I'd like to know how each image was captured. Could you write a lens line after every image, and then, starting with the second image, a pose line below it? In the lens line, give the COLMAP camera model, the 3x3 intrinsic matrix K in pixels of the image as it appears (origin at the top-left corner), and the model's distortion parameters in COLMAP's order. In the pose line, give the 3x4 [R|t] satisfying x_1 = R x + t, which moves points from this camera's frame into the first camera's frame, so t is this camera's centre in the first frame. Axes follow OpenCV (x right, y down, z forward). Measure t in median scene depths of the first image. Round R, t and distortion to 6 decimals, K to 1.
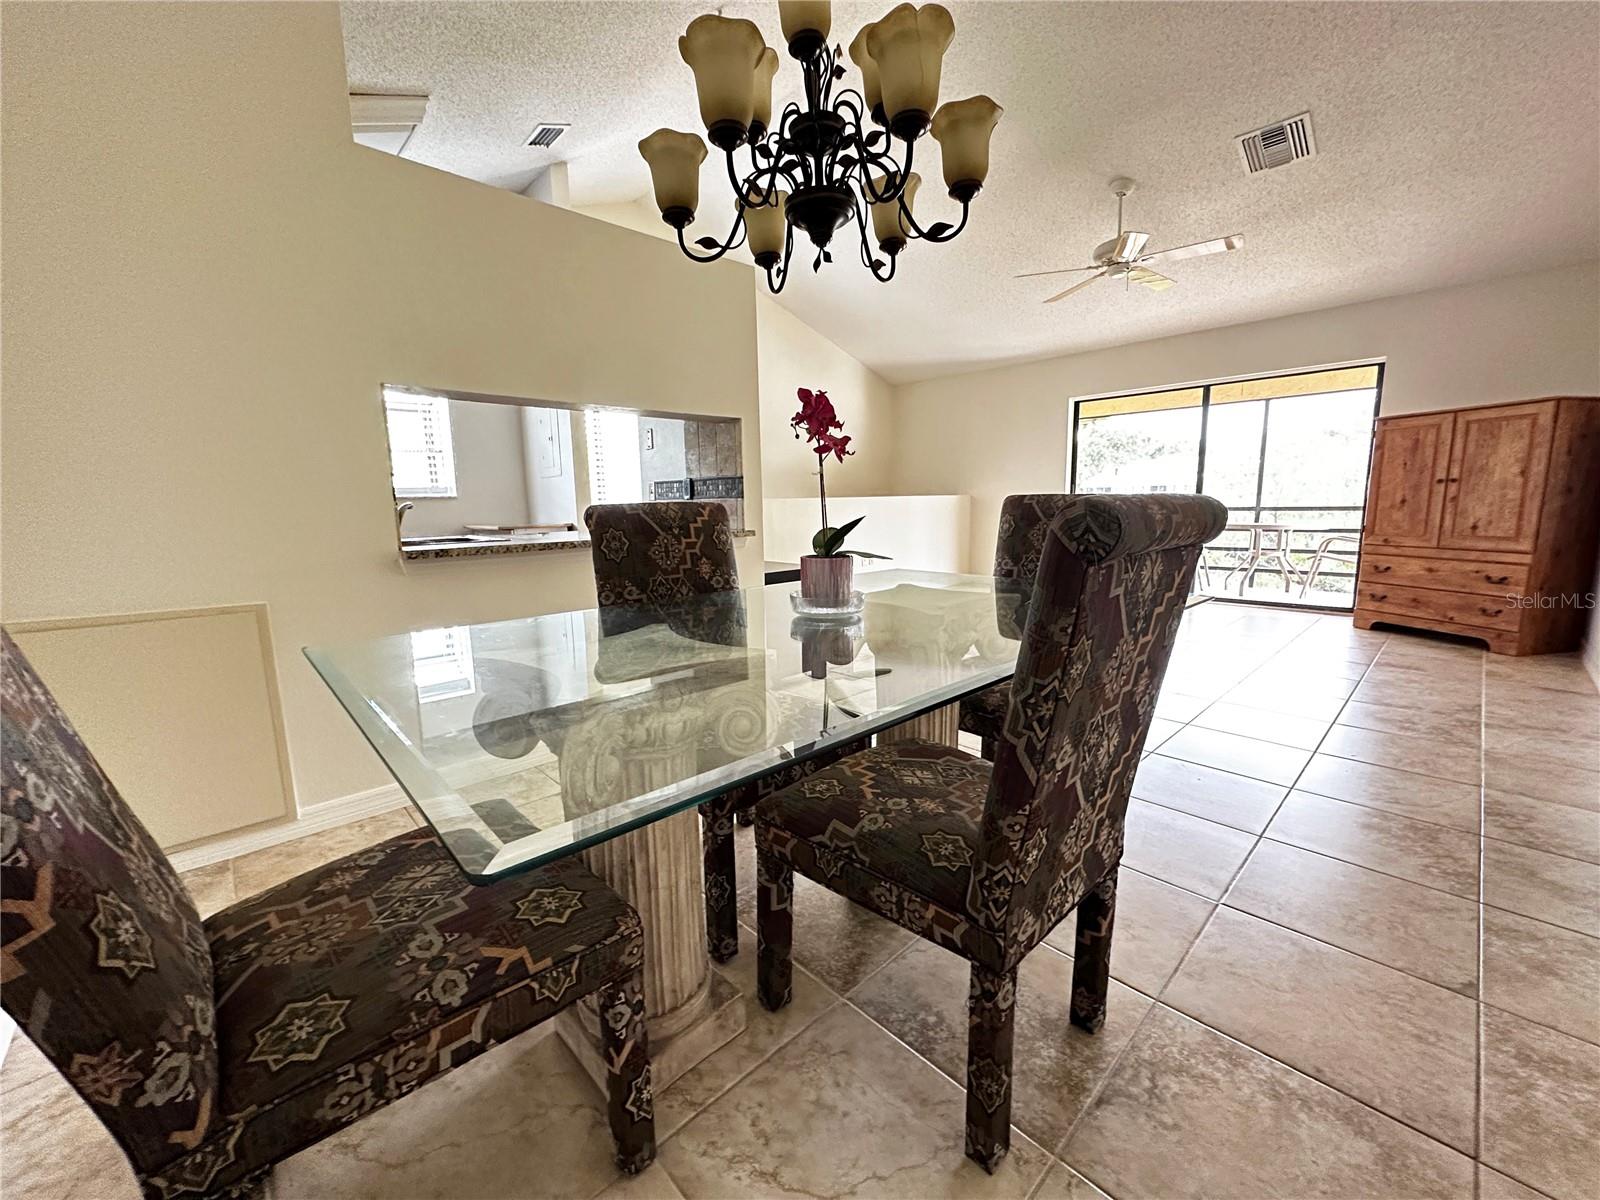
lens RADIAL K [[638.4, 0, 803.2], [0, 638.4, 598.7], [0, 0, 1]] dist [-0.002411, 0.000529]
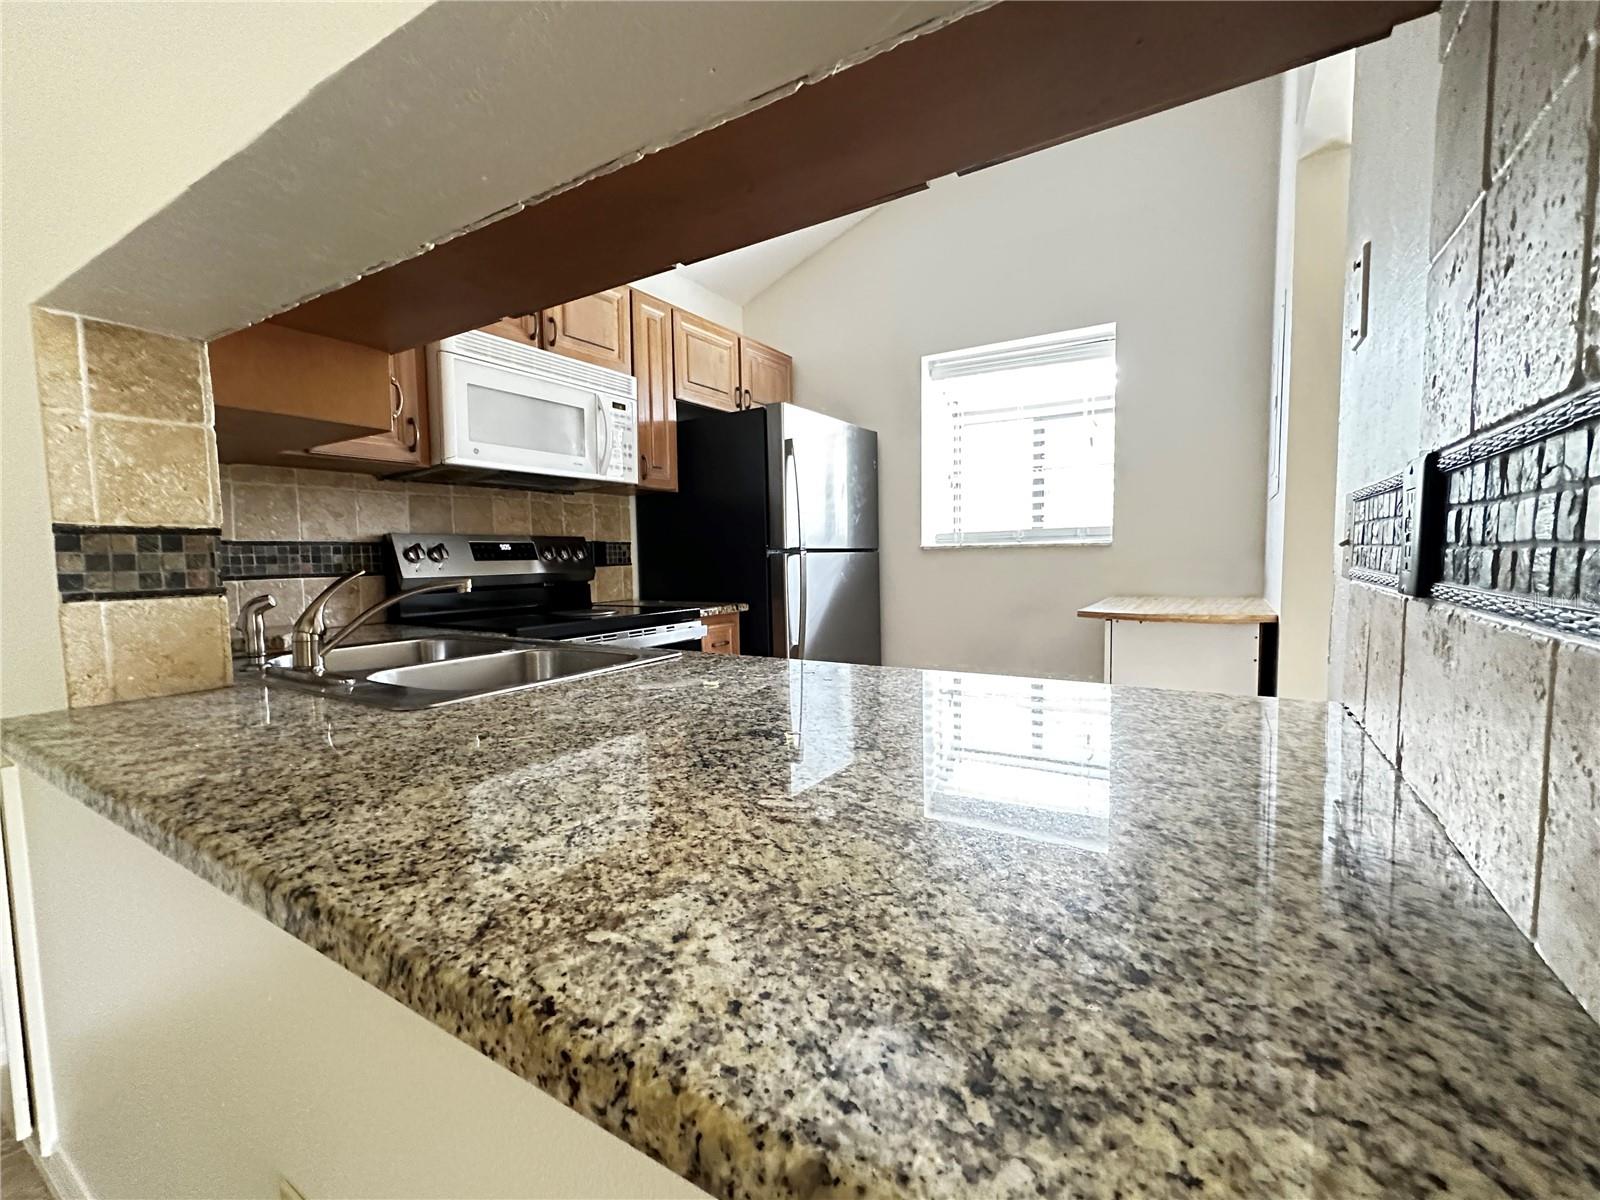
lens RADIAL K [[676.2, 0, 804.2], [0, 676.2, 598.8], [0, 0, 1]] dist [-0.001587, 0.000588]
pose [[0.256373, 0.081659, -0.963122, -0.070617], [-0.133283, 0.989893, 0.048450, -0.167354], [0.957345, 0.115946, 0.264665, 0.962809]]
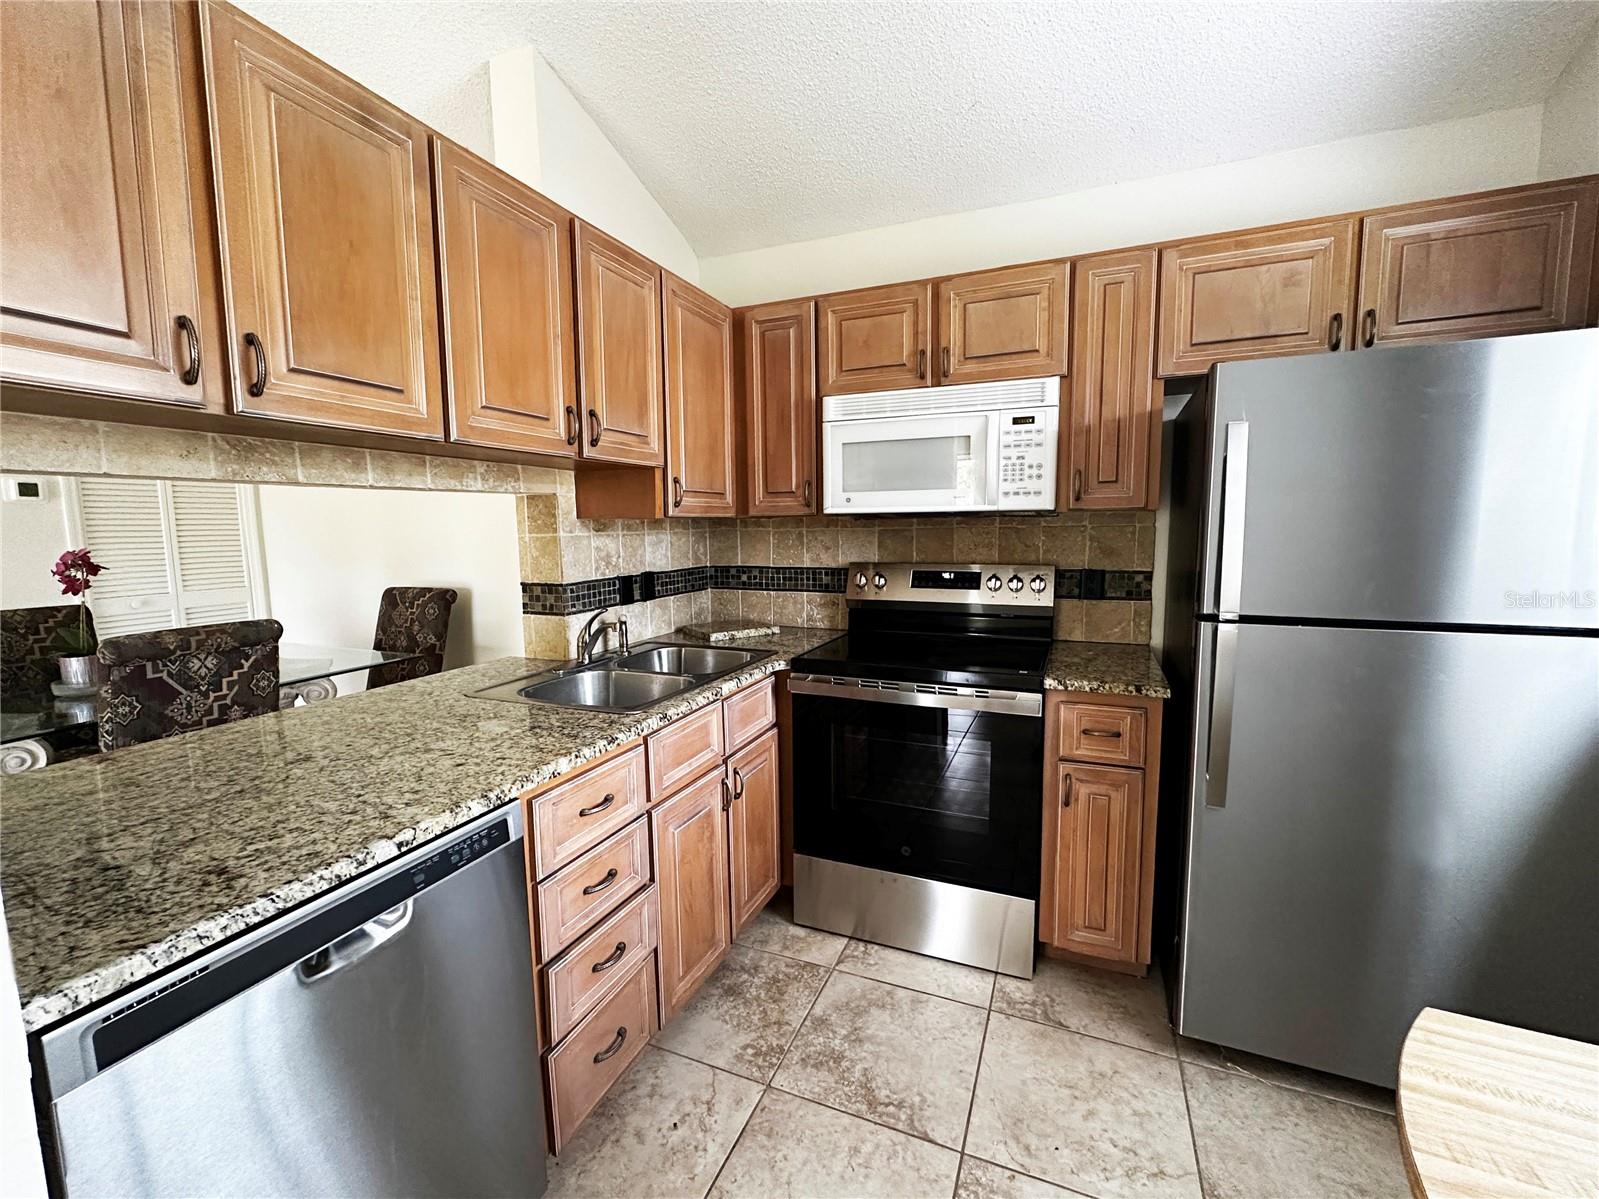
lens RADIAL K [[675.8, 0, 787.9], [0, 675.8, 601.1], [0, 0, 1]] dist [-0.001587, 0.000588]
pose [[-0.917827, 0.076566, -0.389528, -0.434951], [-0.028553, 0.965950, 0.257148, -0.322388], [0.395953, 0.247140, -0.884389, 1.502502]]
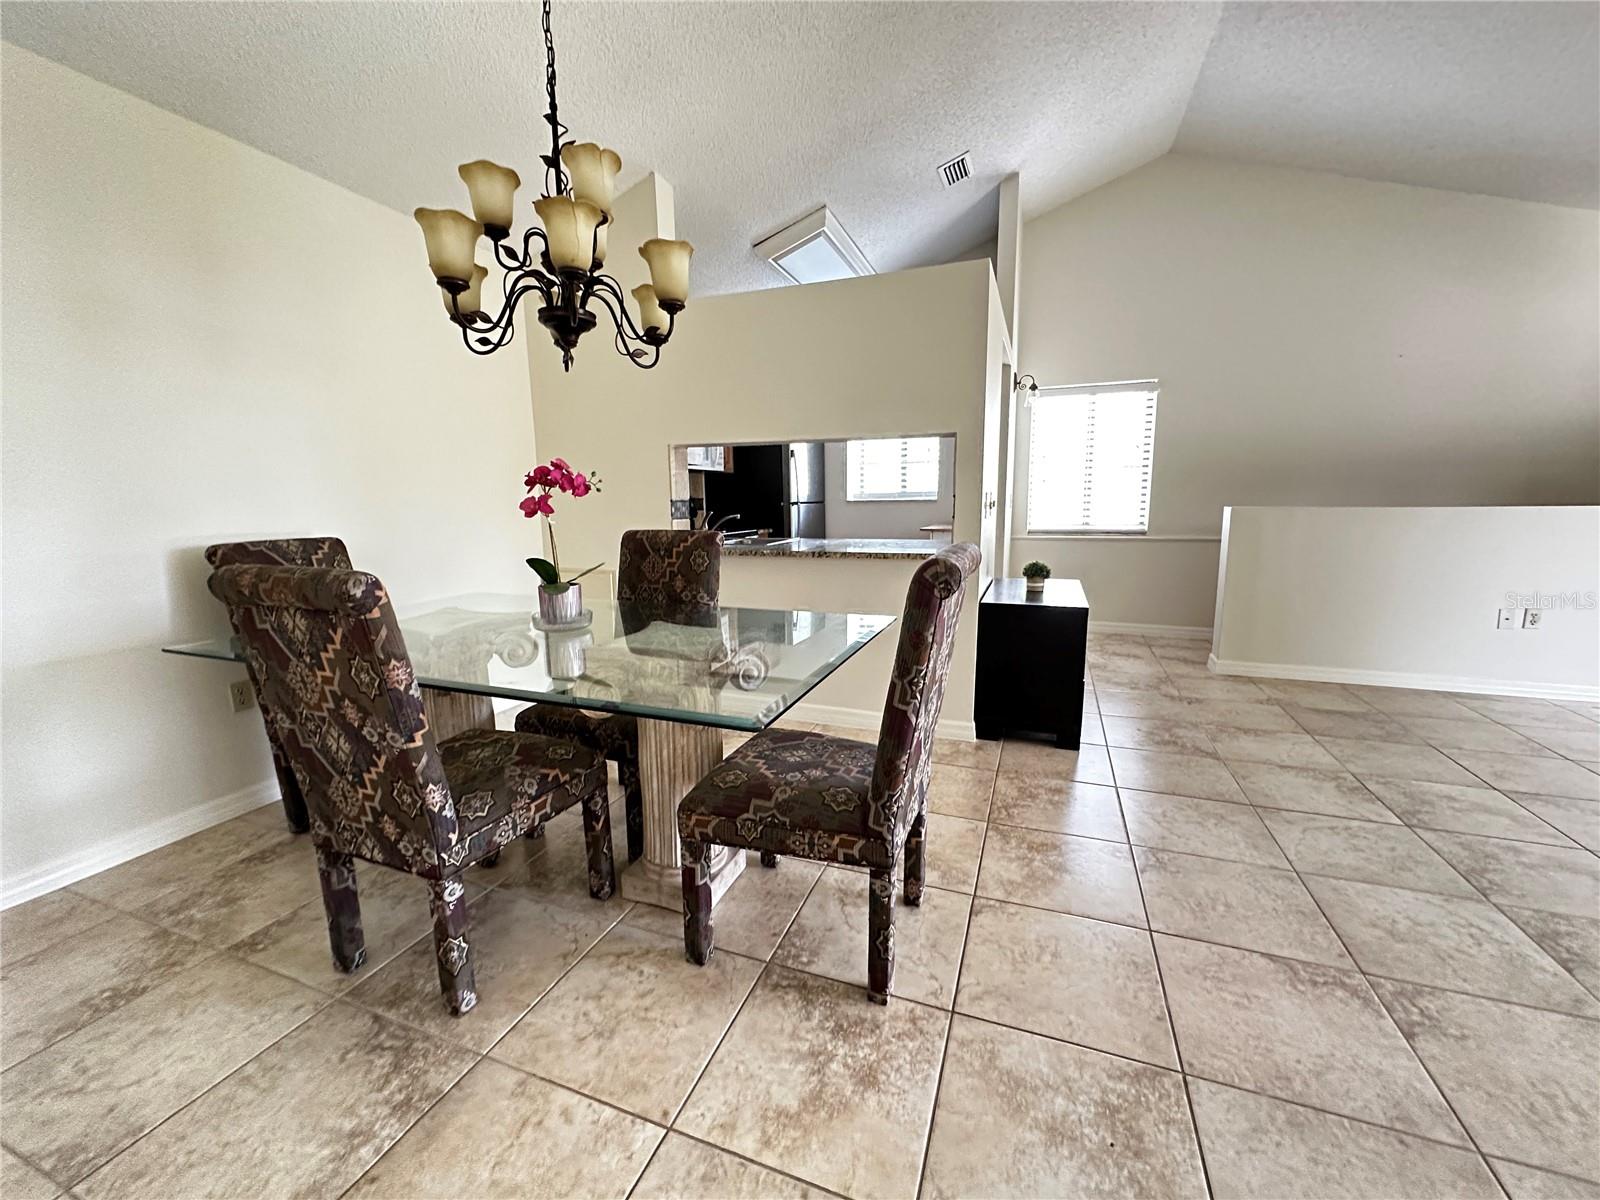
lens RADIAL K [[638.4, 0, 798.0], [0, 638.4, 600.0], [0, 0, 1]] dist [-0.002411, 0.000529]
pose [[0.425534, 0.158727, -0.890913, 0.695433], [-0.130599, 0.984963, 0.113104, -0.122137], [0.895469, 0.068223, 0.439864, 0.421319]]
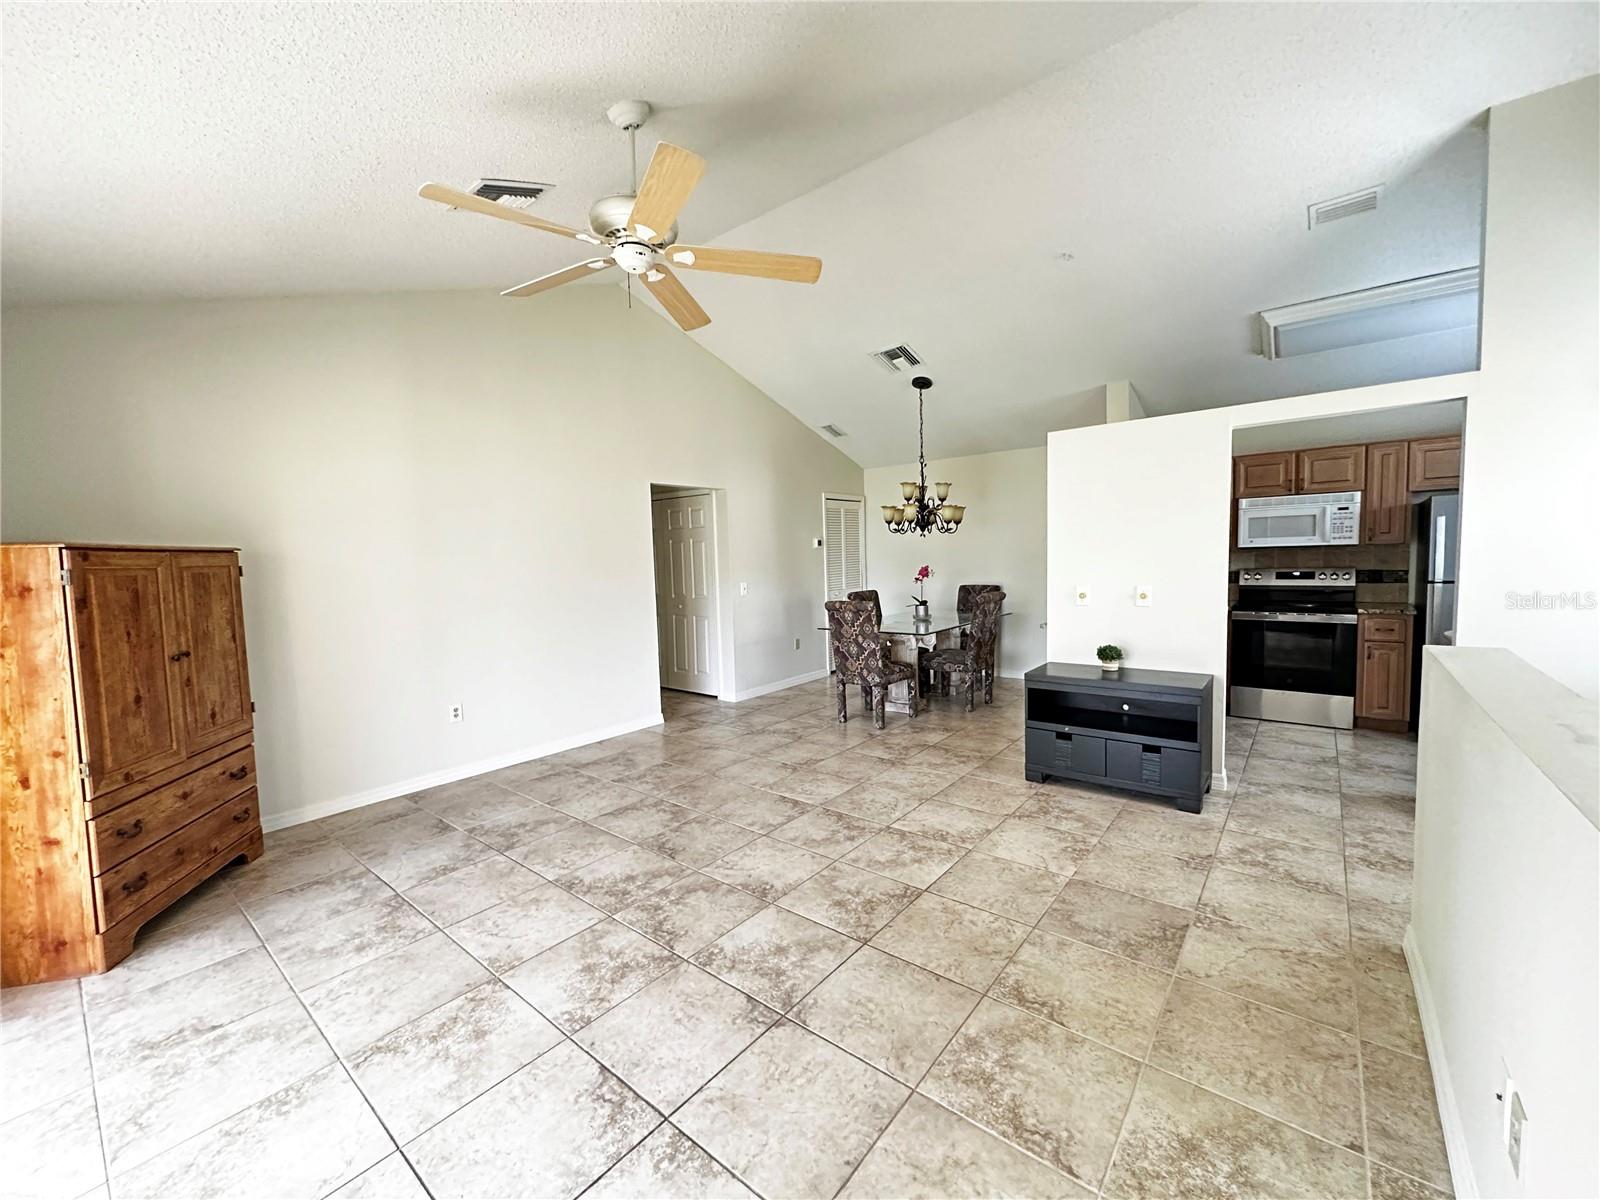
lens RADIAL K [[638.4, 0, 797.1], [0, 638.4, 598.3], [0, 0, 1]] dist [-0.002411, 0.000529]
pose [[-0.991264, 0.060951, -0.116963, 0.643019], [0.034149, 0.975180, 0.218764, -0.510266], [0.127394, 0.212859, -0.968742, 2.385531]]
